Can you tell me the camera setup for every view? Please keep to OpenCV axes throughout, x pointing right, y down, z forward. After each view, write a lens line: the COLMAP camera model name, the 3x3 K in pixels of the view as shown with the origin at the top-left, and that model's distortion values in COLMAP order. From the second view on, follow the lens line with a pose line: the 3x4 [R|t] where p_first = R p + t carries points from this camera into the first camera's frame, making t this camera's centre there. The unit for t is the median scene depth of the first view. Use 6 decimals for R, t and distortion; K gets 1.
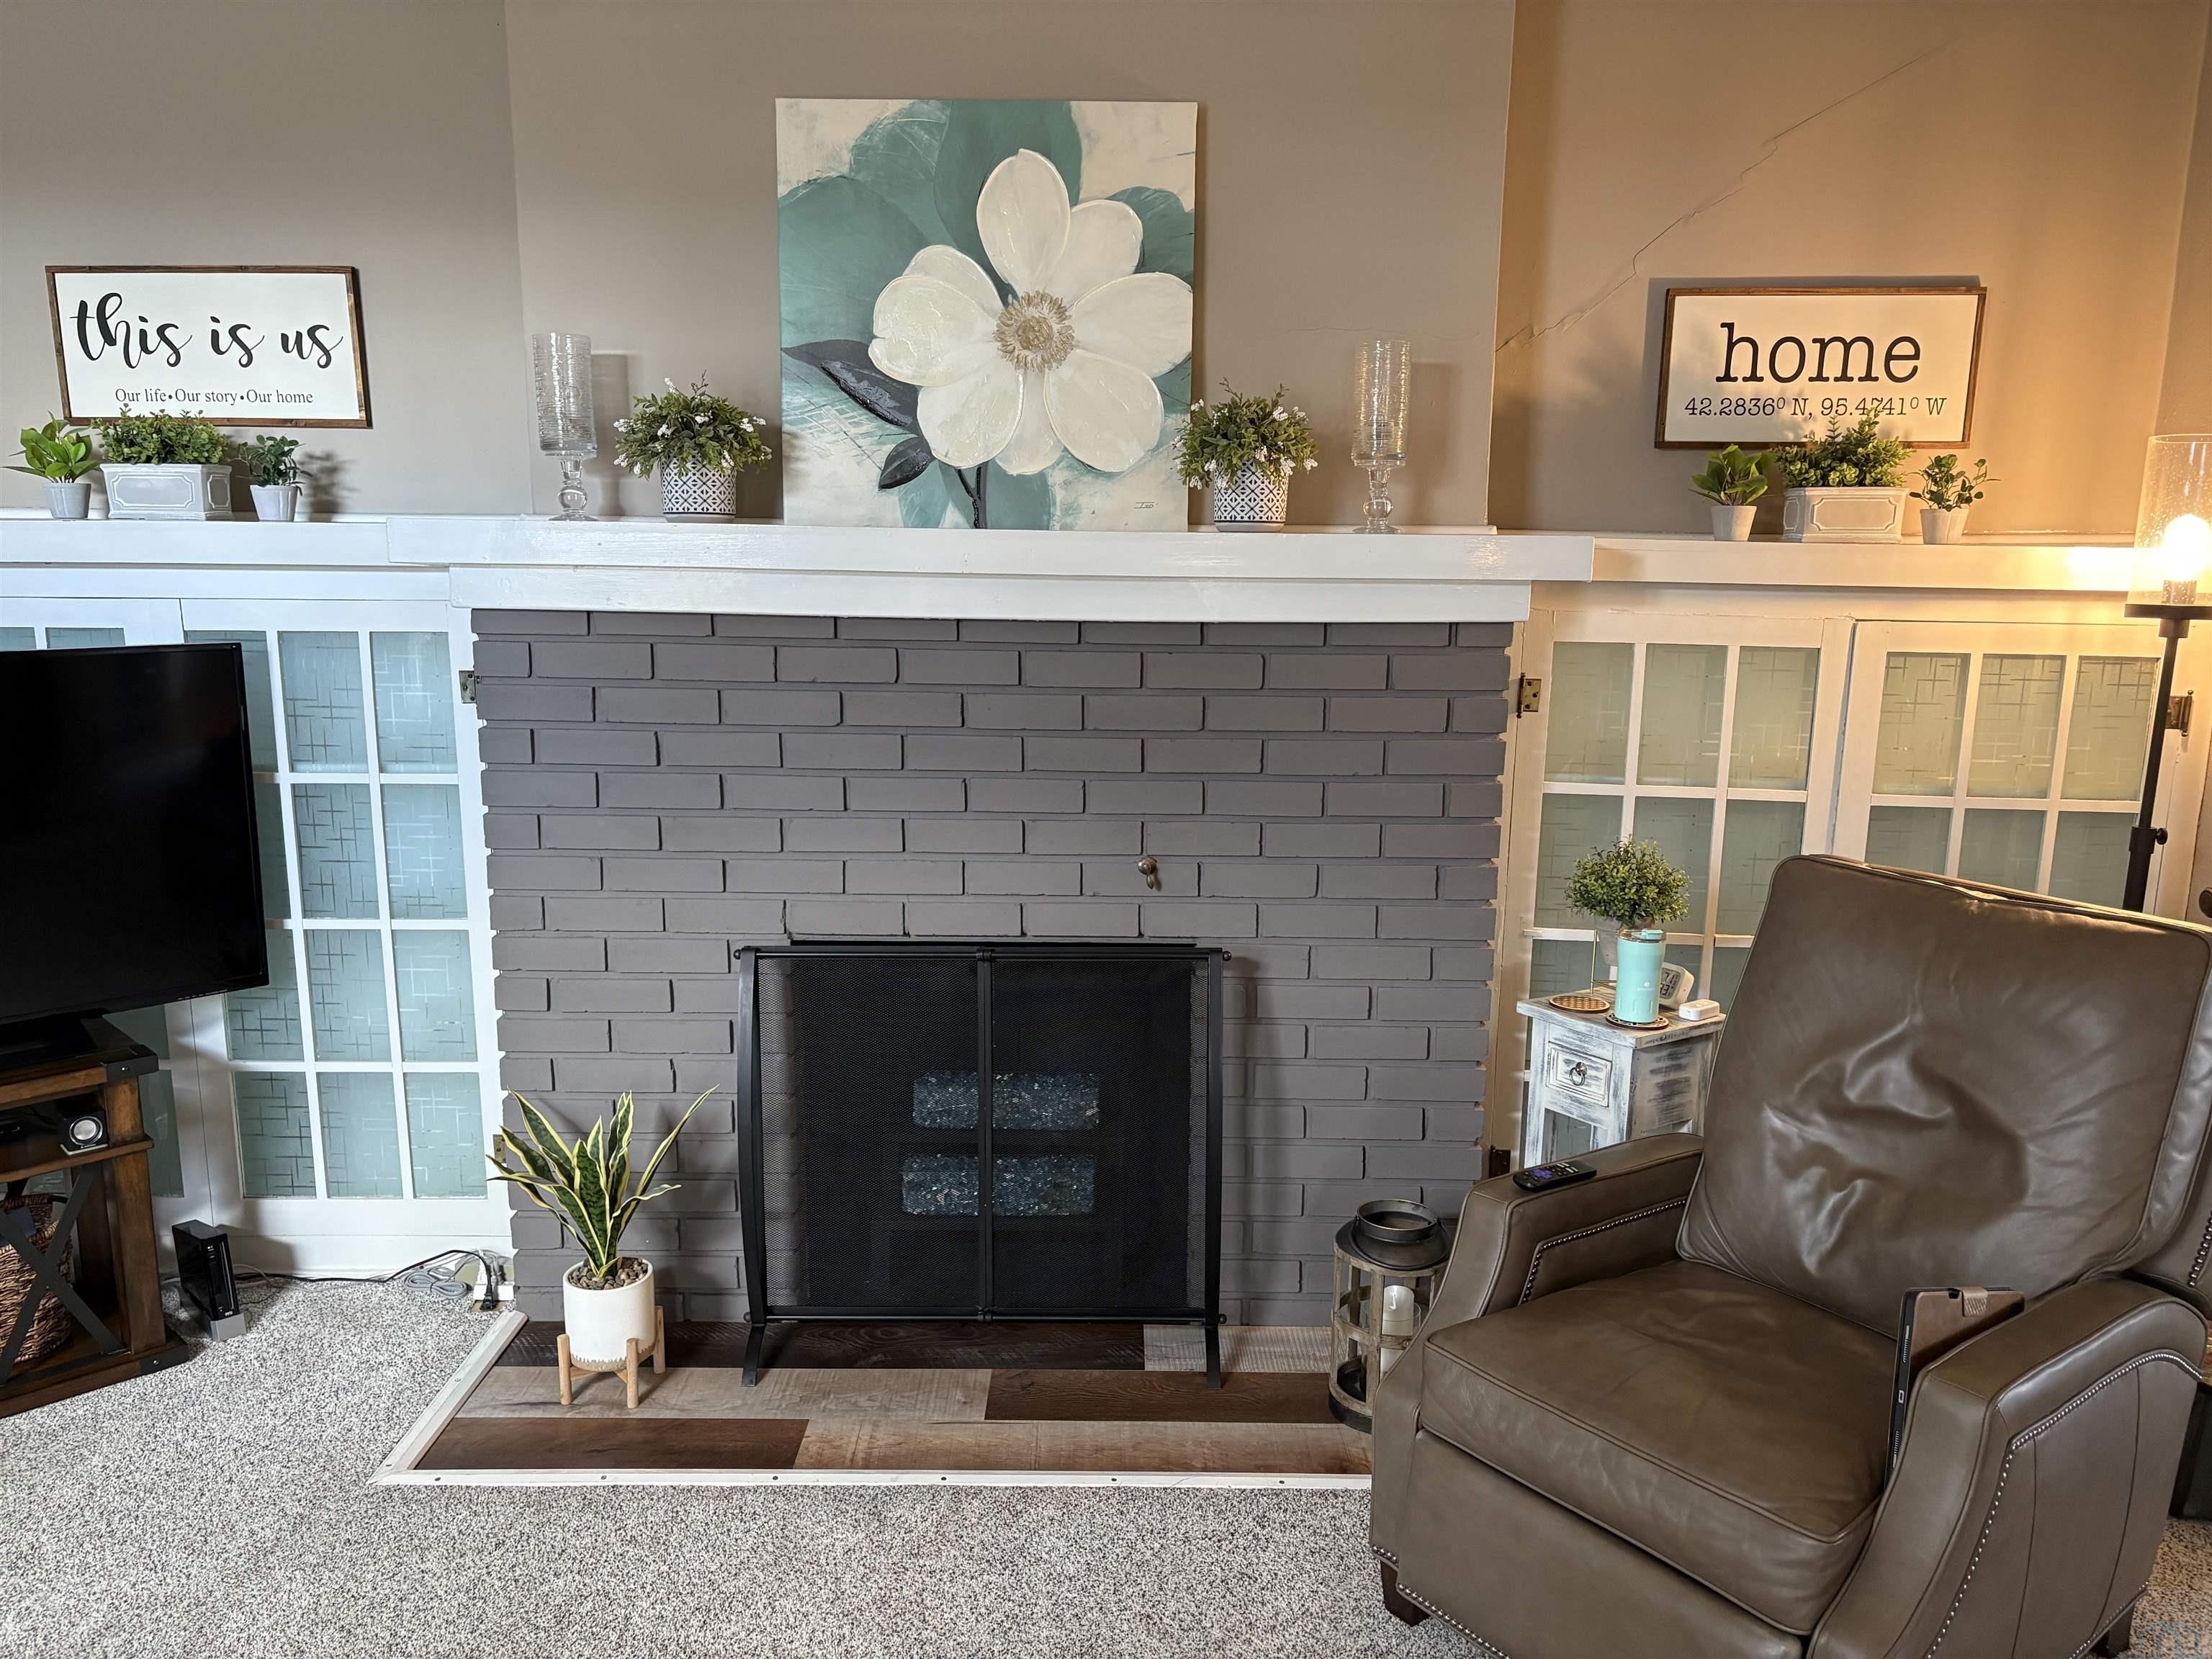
lens RADIAL K [[1637.2, 0, 1092.1], [0, 1637.2, 847.4], [0, 0, 1]] dist [-0.010166, 0.001710]
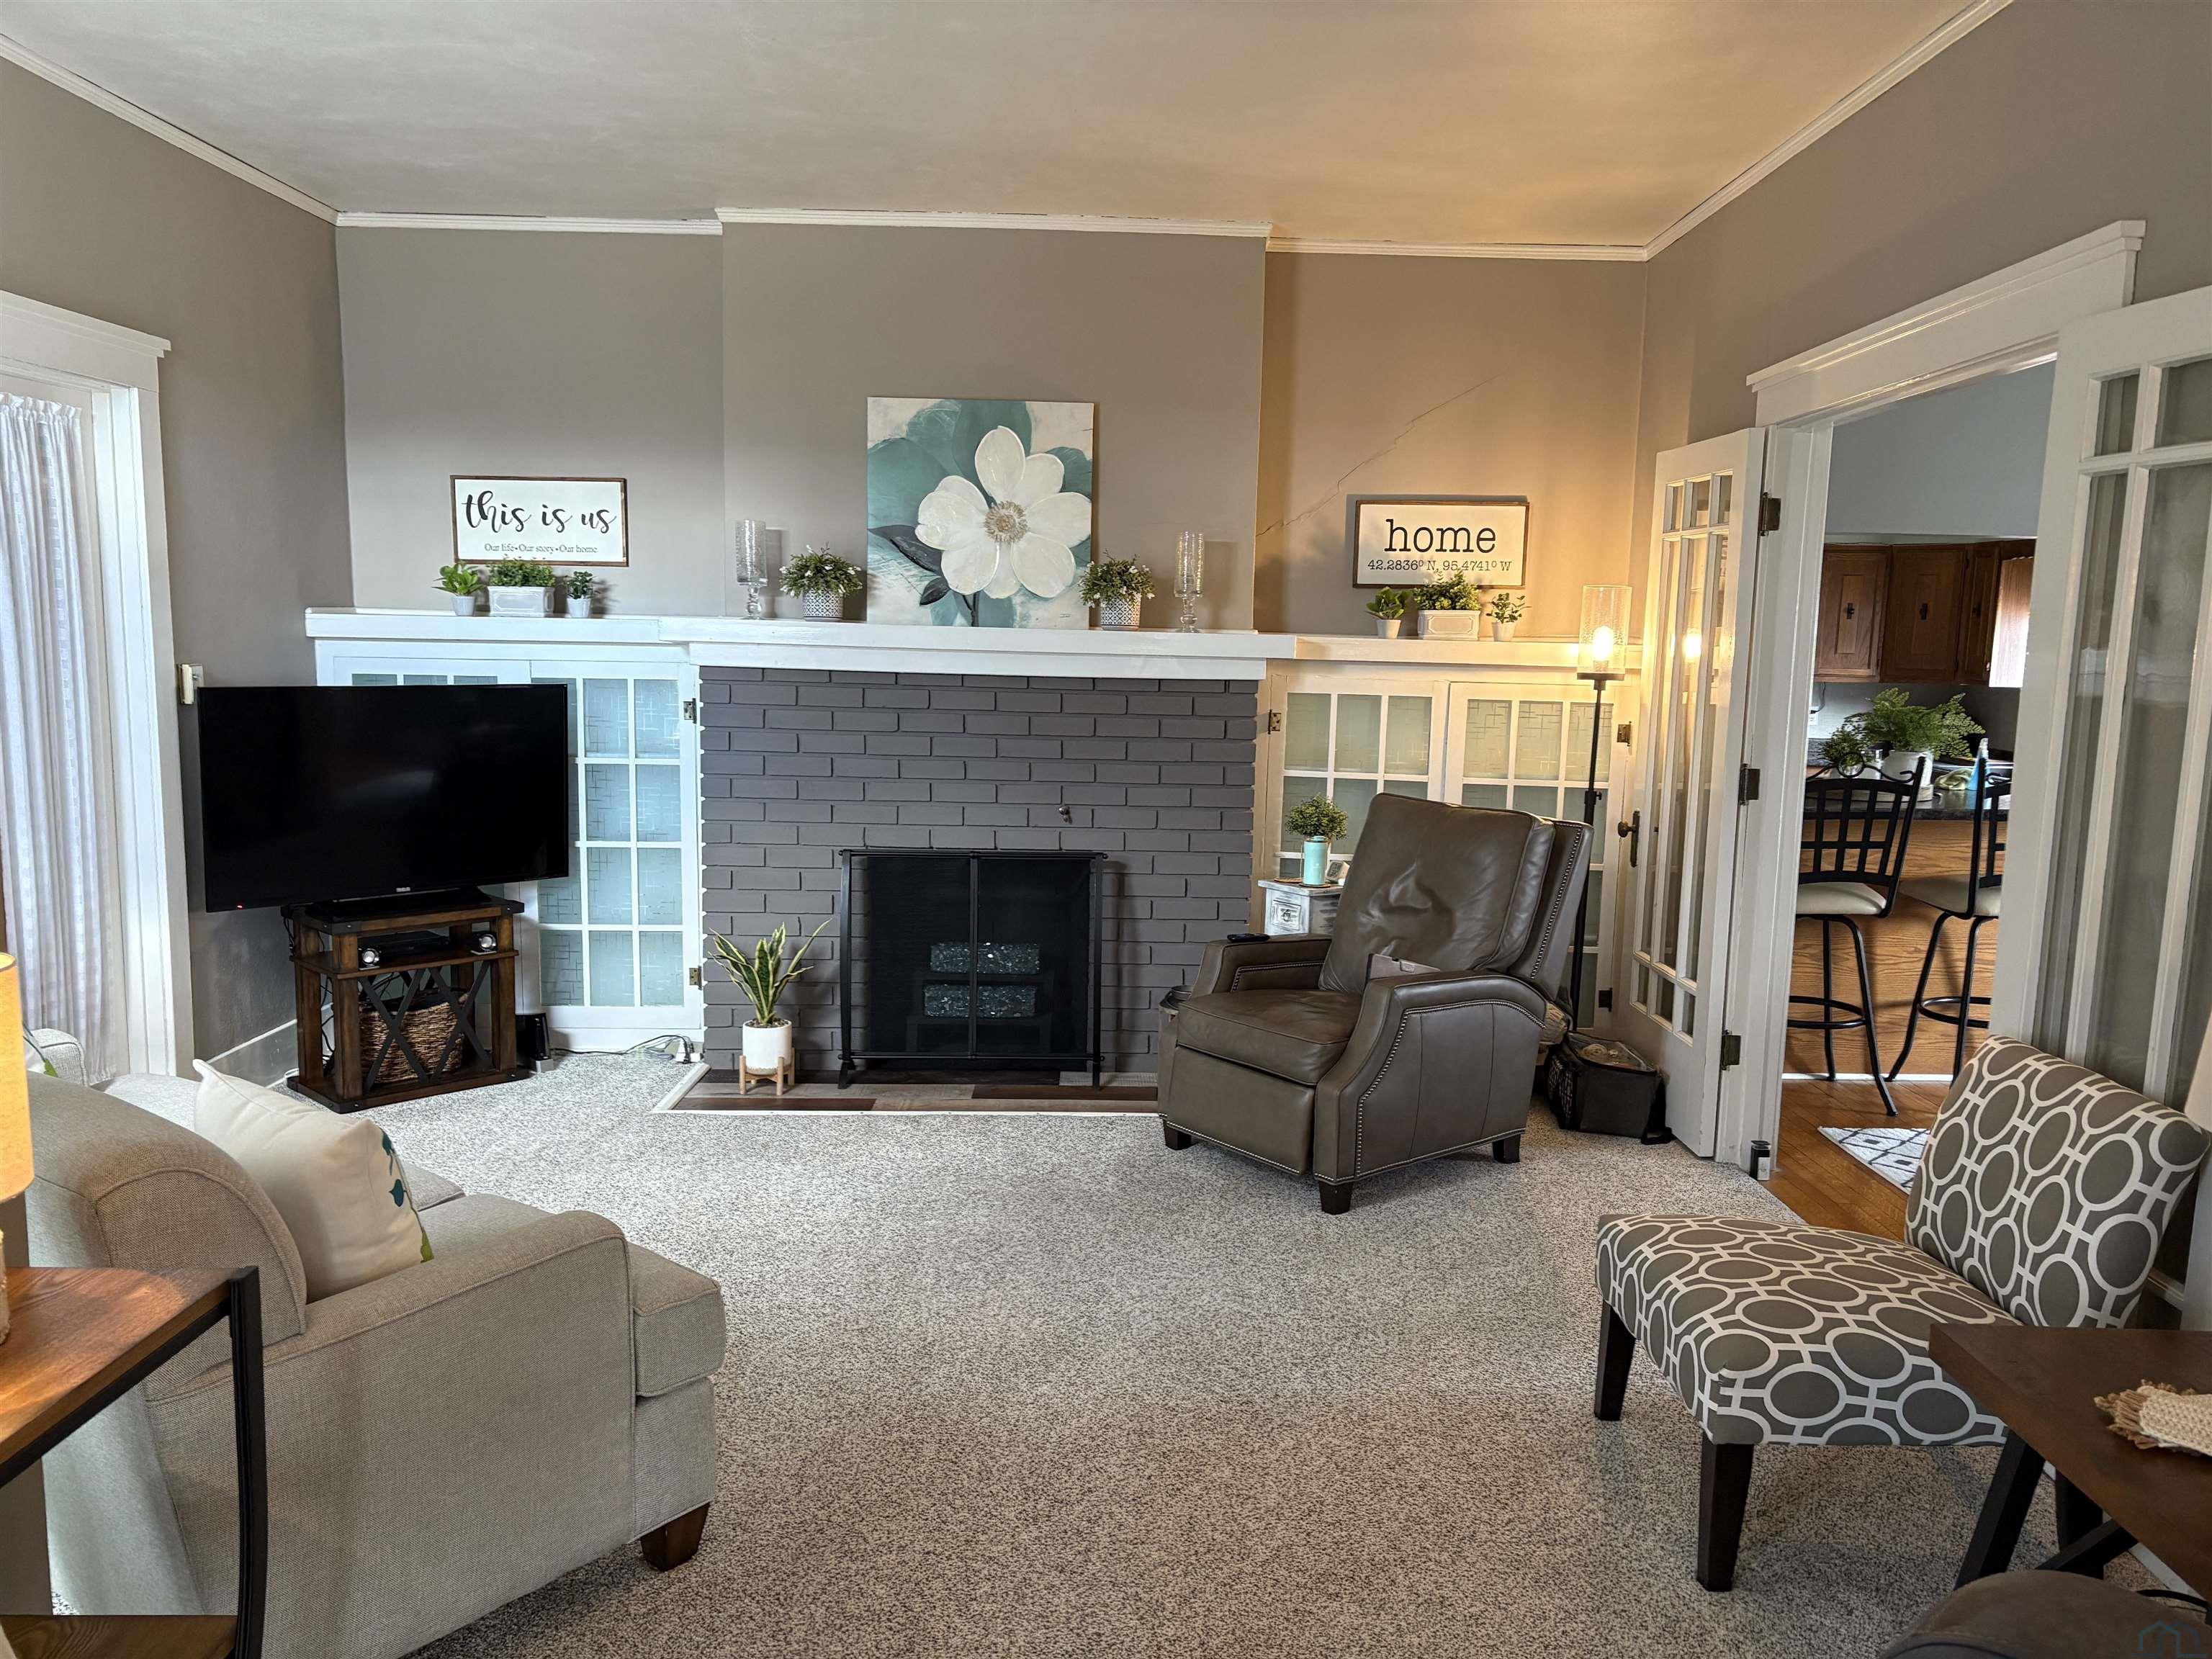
lens RADIAL K [[1637.2, 0, 1123.4], [0, 1637.2, 829.8], [0, 0, 1]] dist [-0.010166, 0.001710]
pose [[0.999557, 0.008502, 0.028536, 0.048027], [-0.006395, 0.997303, -0.073118, 0.165393], [-0.029081, 0.072903, 0.996915, -0.820375]]
